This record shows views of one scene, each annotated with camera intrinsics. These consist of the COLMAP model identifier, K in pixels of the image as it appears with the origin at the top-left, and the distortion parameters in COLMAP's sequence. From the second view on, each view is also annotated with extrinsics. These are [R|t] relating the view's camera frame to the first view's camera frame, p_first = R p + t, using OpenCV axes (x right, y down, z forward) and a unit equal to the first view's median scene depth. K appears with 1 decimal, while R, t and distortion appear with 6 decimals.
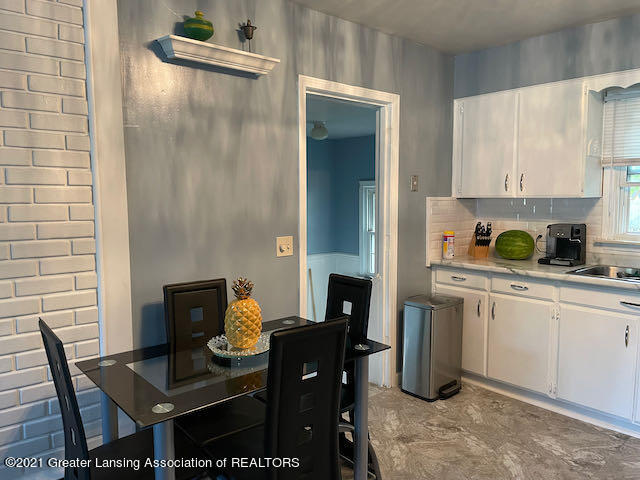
lens RADIAL K [[493.7, 0, 321.6], [0, 493.7, 239.3], [0, 0, 1]] dist [0.071906, -0.098023]
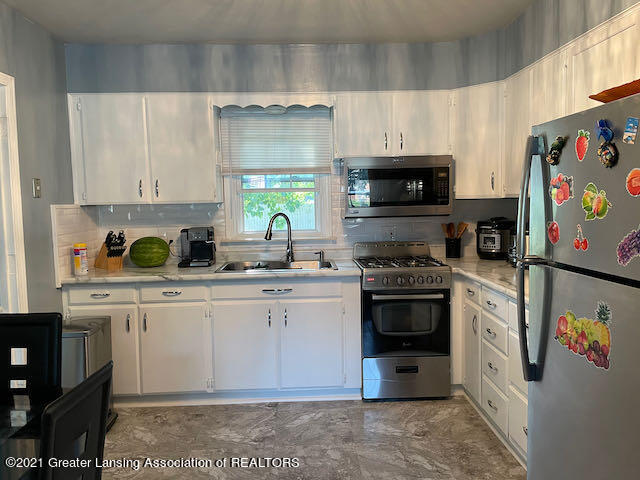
lens RADIAL K [[493.7, 0, 318.6], [0, 493.7, 236.4], [0, 0, 1]] dist [0.071906, -0.098023]
pose [[0.629206, -0.070351, 0.774048, -0.201104], [0.087963, 0.995942, 0.019016, -0.010798], [-0.772245, 0.056122, 0.632841, 0.153851]]
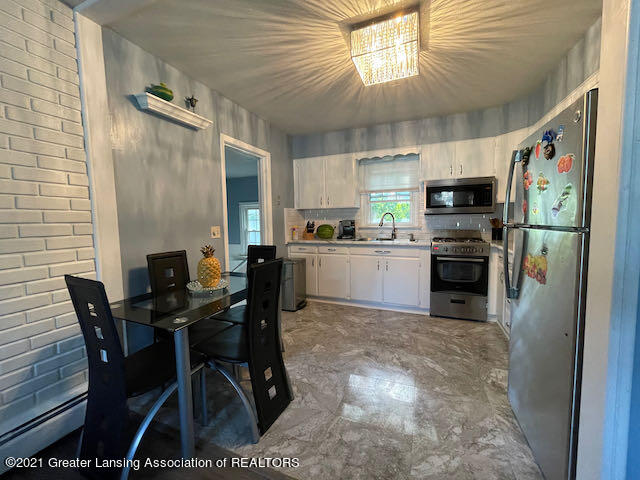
lens RADIAL K [[262.9, 0, 317.4], [0, 262.9, 238.8], [0, 0, 1]] dist [-0.001329, 0.000222]
pose [[0.896915, -0.045349, 0.439872, -0.159455], [0.054143, 0.998505, -0.007458, 0.062501], [-0.438876, 0.030505, 0.898029, 0.035803]]
